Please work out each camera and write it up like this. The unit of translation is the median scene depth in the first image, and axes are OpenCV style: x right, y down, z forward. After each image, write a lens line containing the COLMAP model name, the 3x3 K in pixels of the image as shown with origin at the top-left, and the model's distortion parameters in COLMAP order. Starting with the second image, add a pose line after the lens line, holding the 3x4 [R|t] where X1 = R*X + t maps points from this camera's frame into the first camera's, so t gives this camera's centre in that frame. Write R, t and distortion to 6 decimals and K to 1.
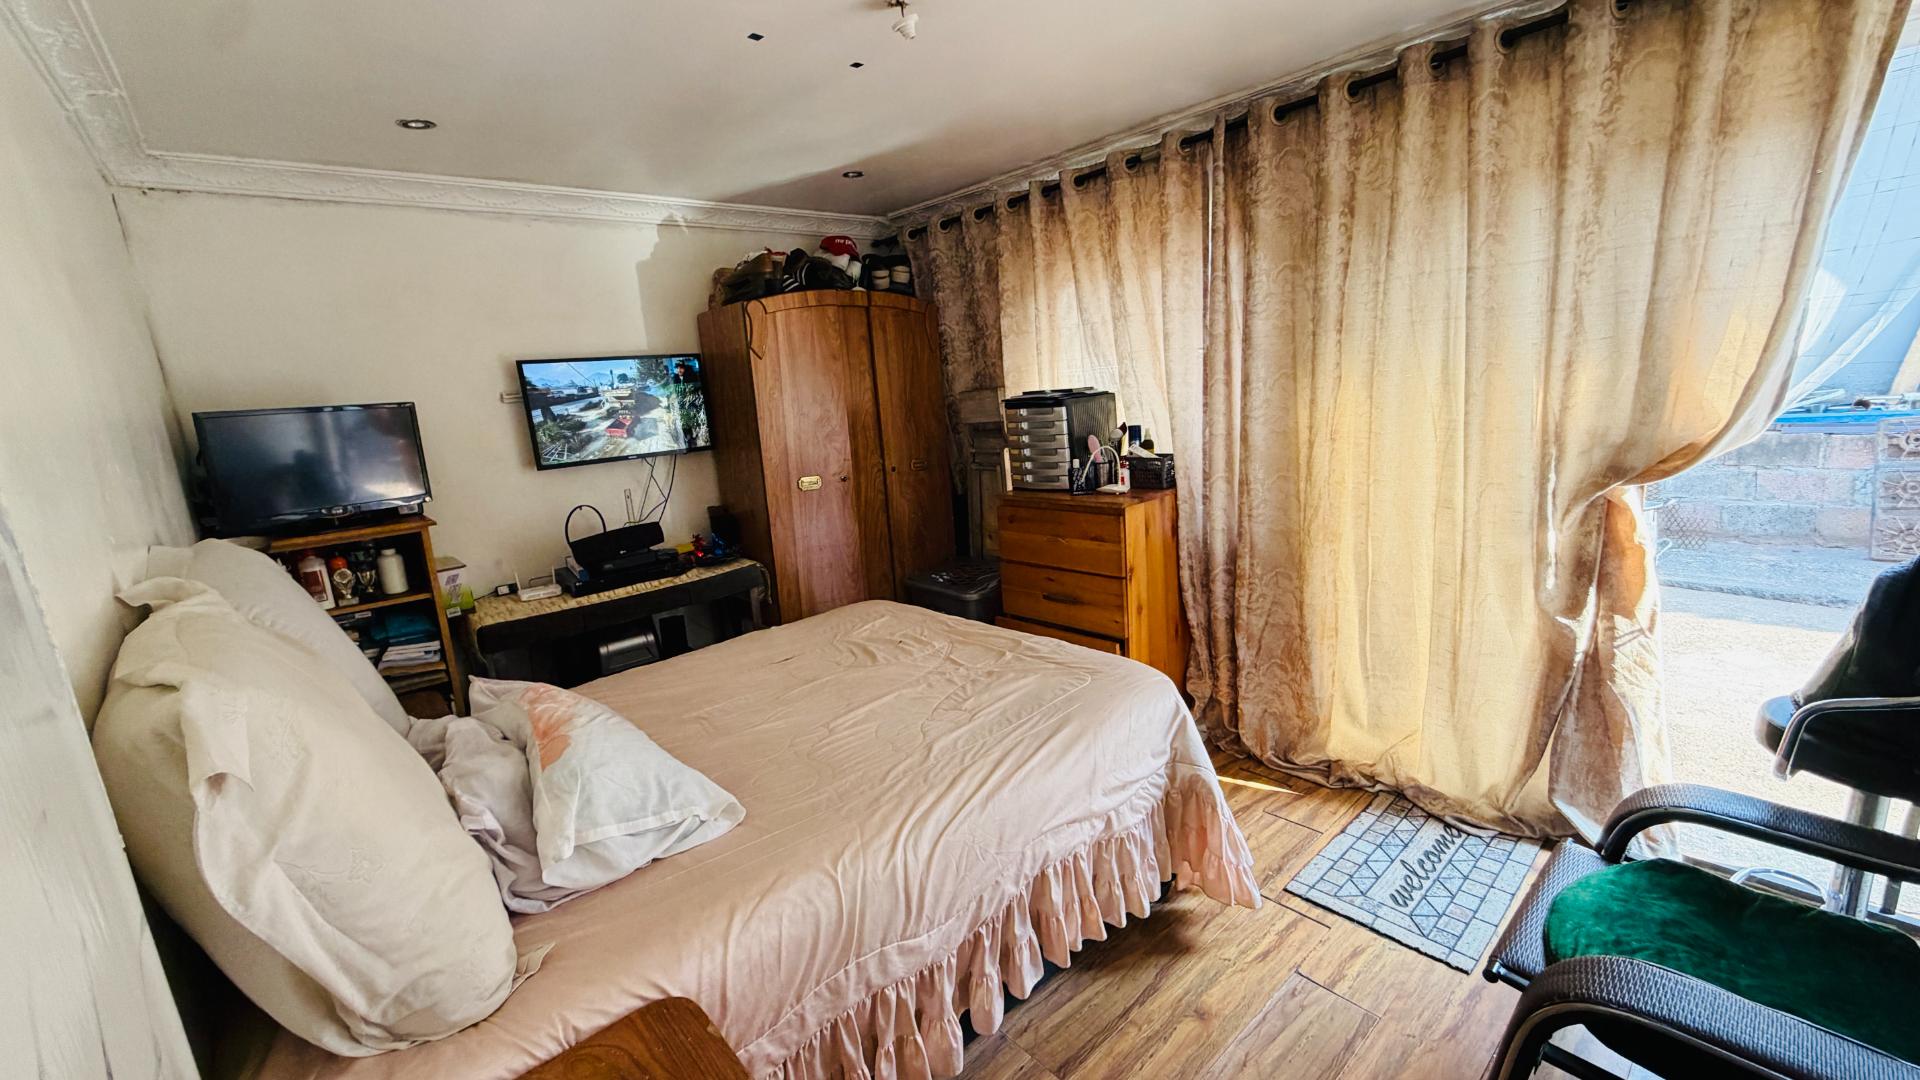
lens RADIAL K [[774.1, 0, 955.3], [0, 774.1, 538.6], [0, 0, 1]] dist [-0.000647, 0.000031]
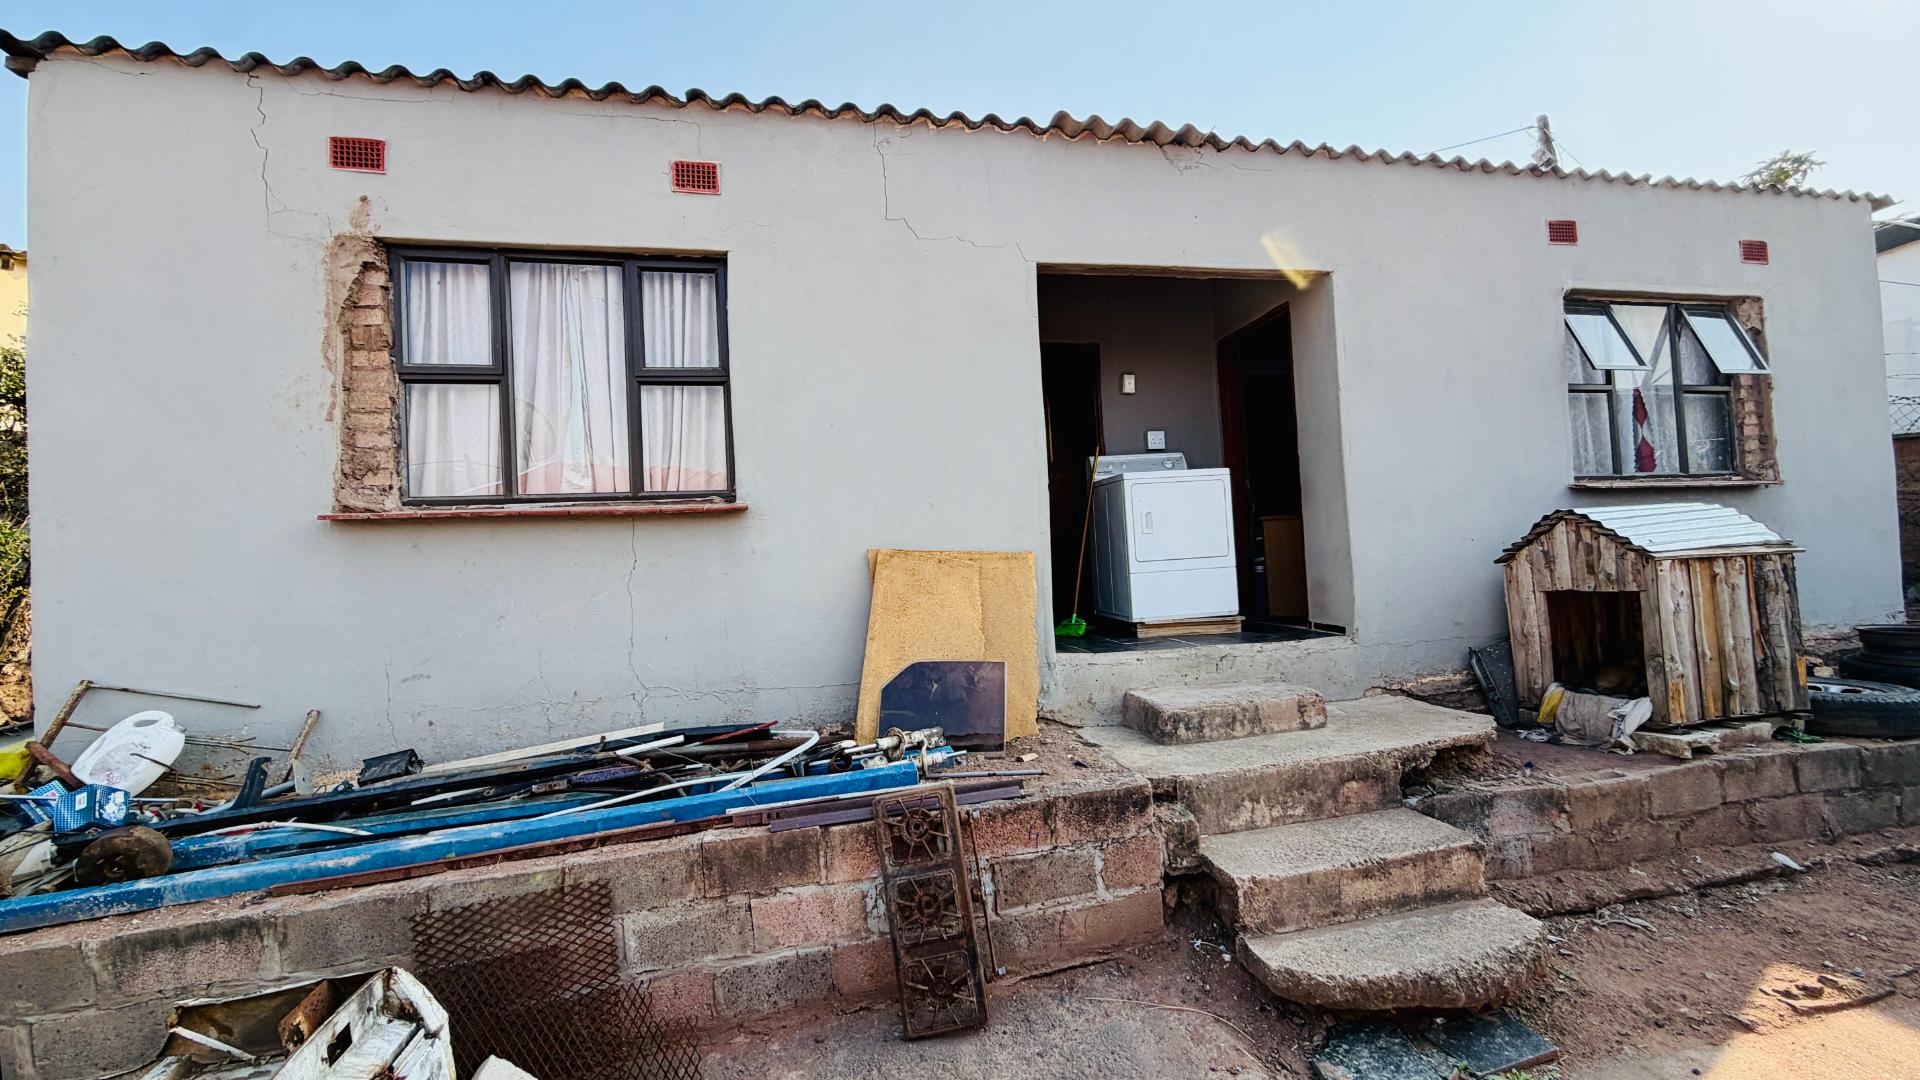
lens RADIAL K [[774.1, 0, 953.5], [0, 774.1, 531.4], [0, 0, 1]] dist [-0.000647, 0.000031]
pose [[0.447847, 0.086177, 0.889948, 1.184726], [0.198464, 0.960933, -0.192924, -0.437931], [-0.871806, 0.263023, 0.413248, 1.162739]]
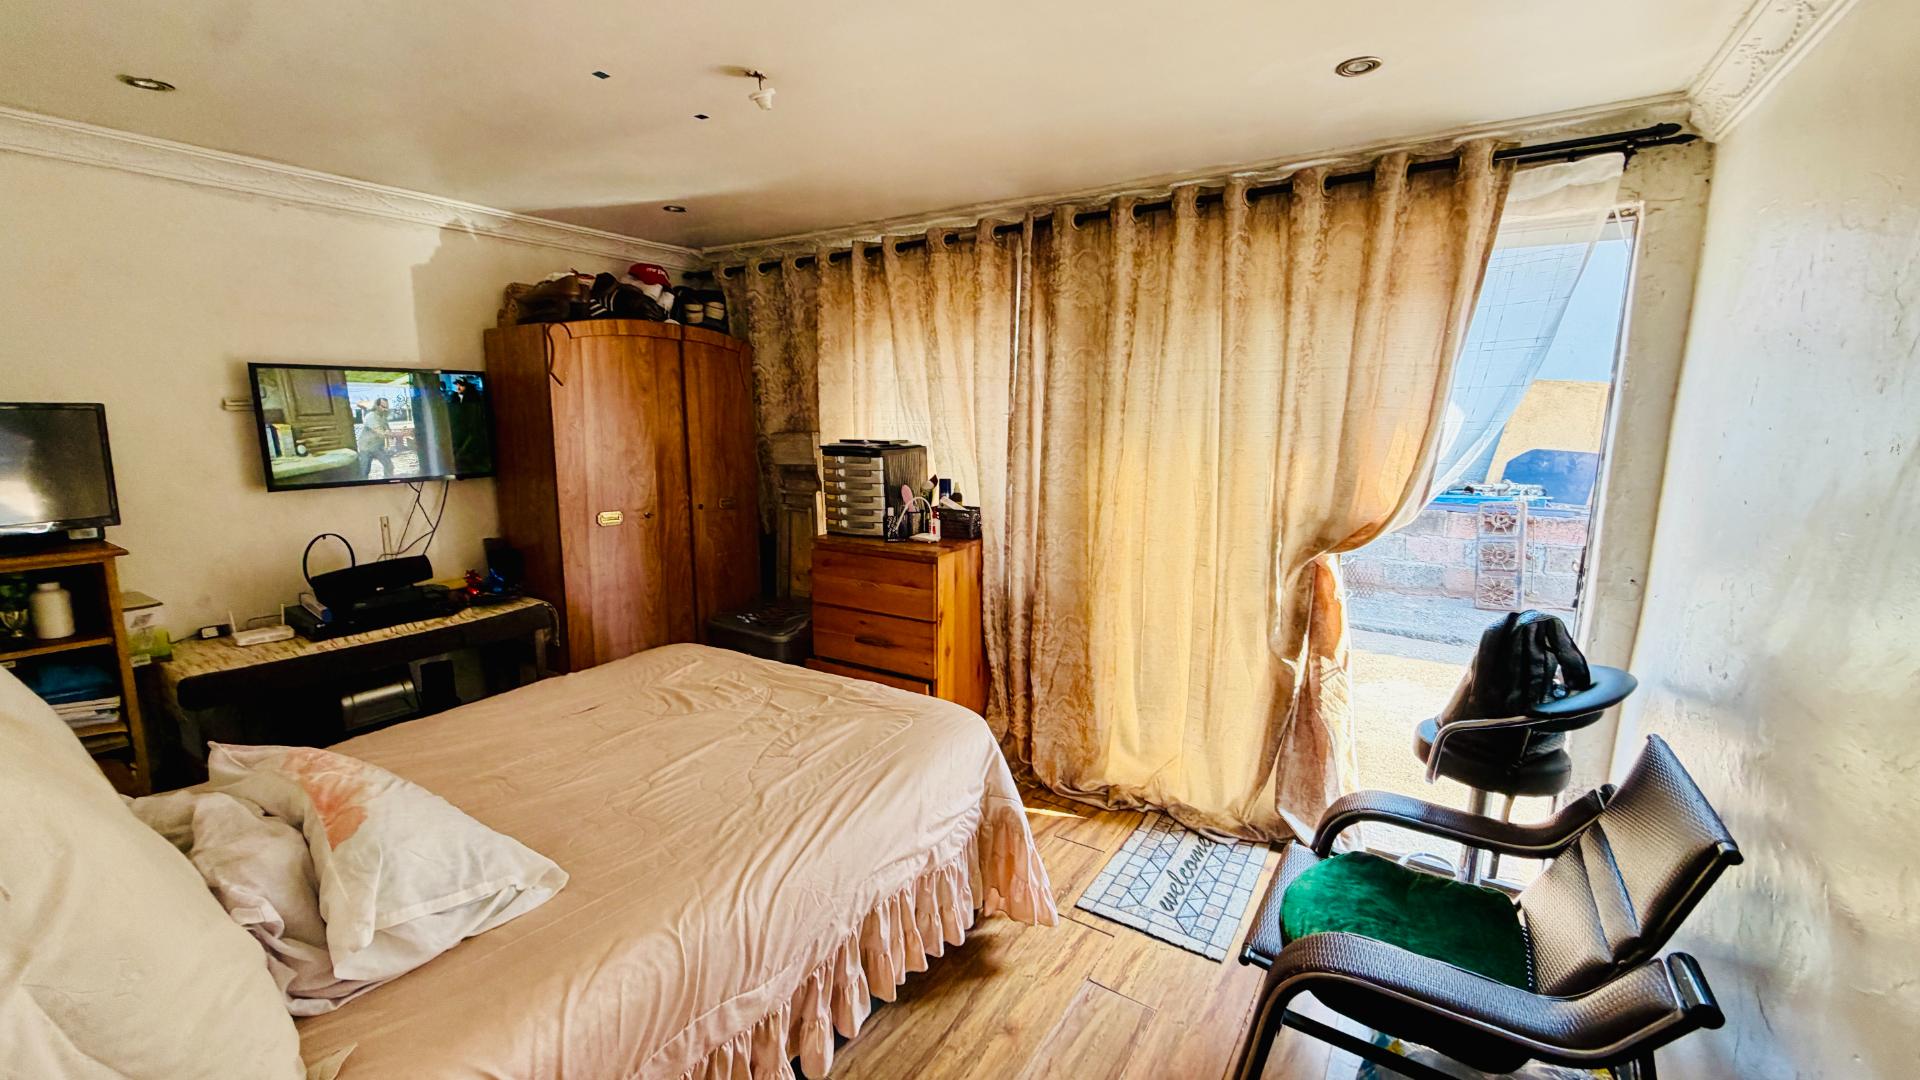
lens RADIAL K [[774.1, 0, 959.9], [0, 774.1, 537.6], [0, 0, 1]] dist [-0.000647, 0.000031]
pose [[0.959341, 0.034891, 0.280085, -0.063356], [-0.022432, 0.998616, -0.047565, -0.019408], [-0.281357, 0.039348, 0.958796, -0.042421]]
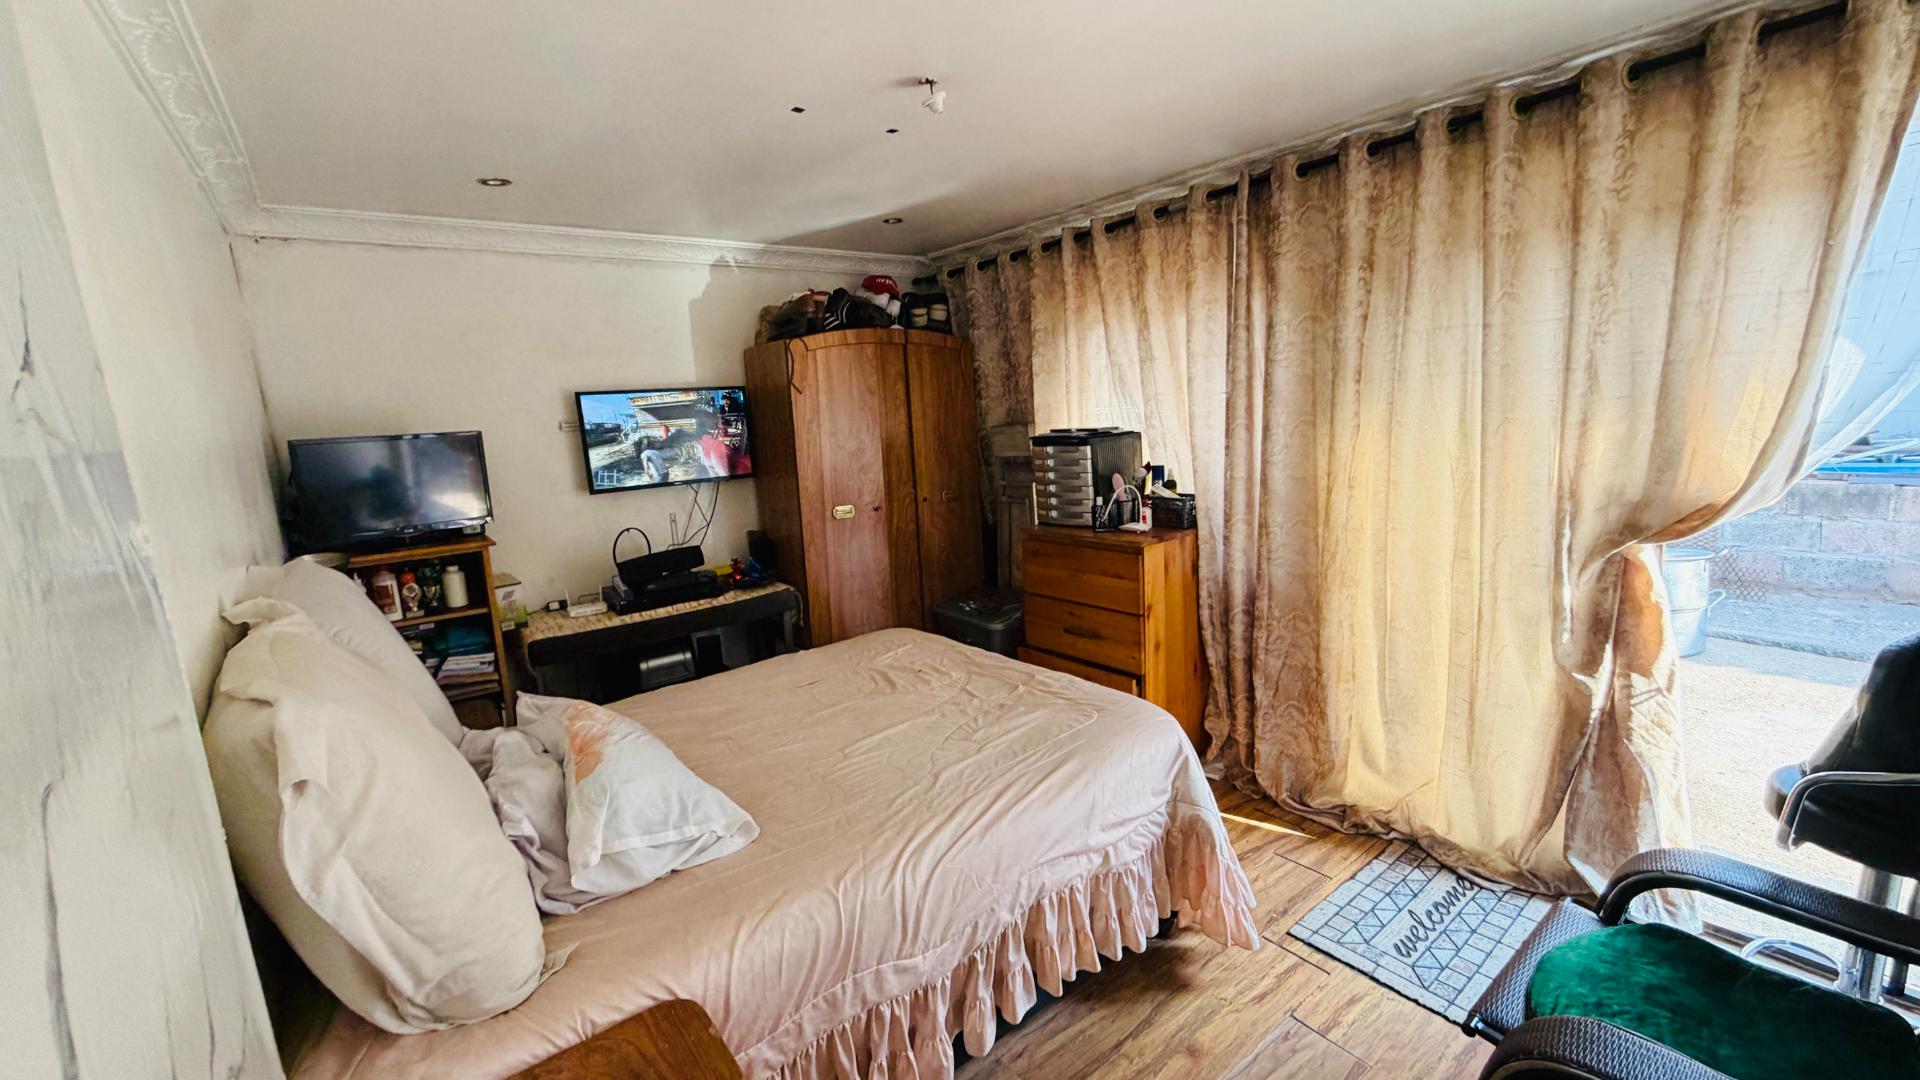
lens RADIAL K [[774.1, 0, 954.5], [0, 774.1, 537.9], [0, 0, 1]] dist [-0.000647, 0.000031]
pose [[0.997856, 0.028455, -0.058933, 0.035543], [-0.029955, 0.999245, -0.024727, -0.023303], [0.058185, 0.026439, 0.997956, -0.046308]]
